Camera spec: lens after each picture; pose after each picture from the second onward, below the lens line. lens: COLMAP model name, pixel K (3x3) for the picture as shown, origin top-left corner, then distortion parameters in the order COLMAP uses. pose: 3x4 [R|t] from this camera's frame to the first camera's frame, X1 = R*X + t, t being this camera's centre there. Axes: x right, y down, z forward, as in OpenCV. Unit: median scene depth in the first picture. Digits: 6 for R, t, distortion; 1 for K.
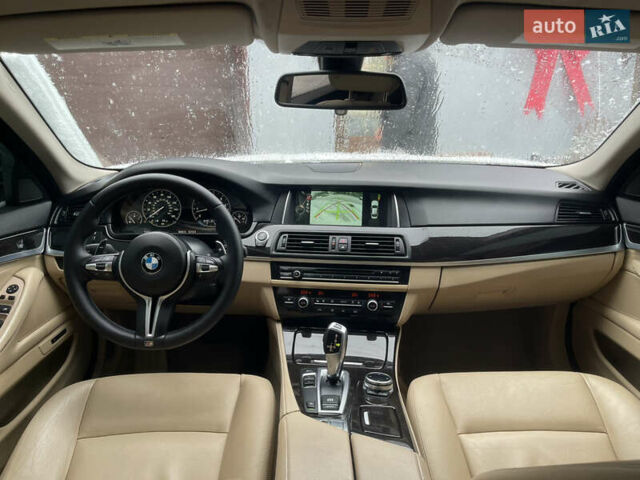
lens RADIAL K [[483.2, 0, 321.7], [0, 483.2, 235.8], [0, 0, 1]] dist [0.070039, -0.088933]
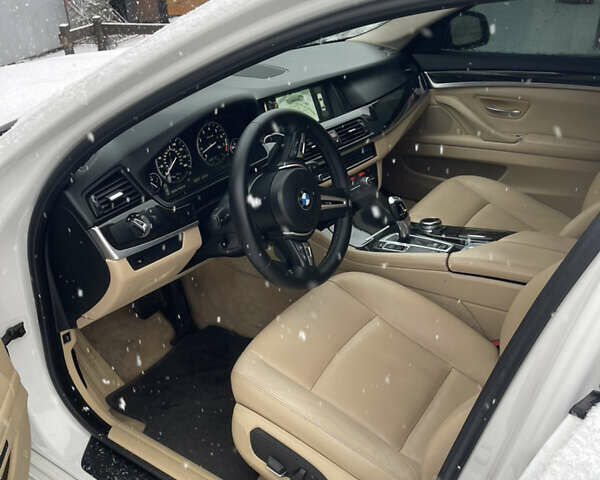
lens RADIAL K [[603.0, 0, 300.0], [0, 603.0, 240.0], [0, 0, 1]] dist [0.016003, -0.013627]
pose [[0.568811, -0.391228, 0.723460, -1.065840], [0.248031, 0.920265, 0.302643, -0.201520], [-0.784177, 0.007294, 0.620494, 0.222094]]
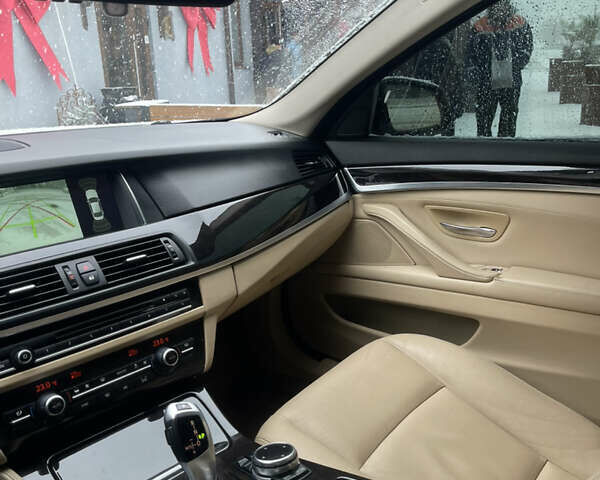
lens RADIAL K [[603.0, 0, 300.0], [0, 603.0, 240.0], [0, 0, 1]] dist [0.016003, -0.013627]
pose [[0.616830, -0.231044, 0.752422, -0.308493], [0.242969, 0.965154, 0.097183, -0.026054], [-0.748657, 0.122870, 0.651472, 0.374605]]
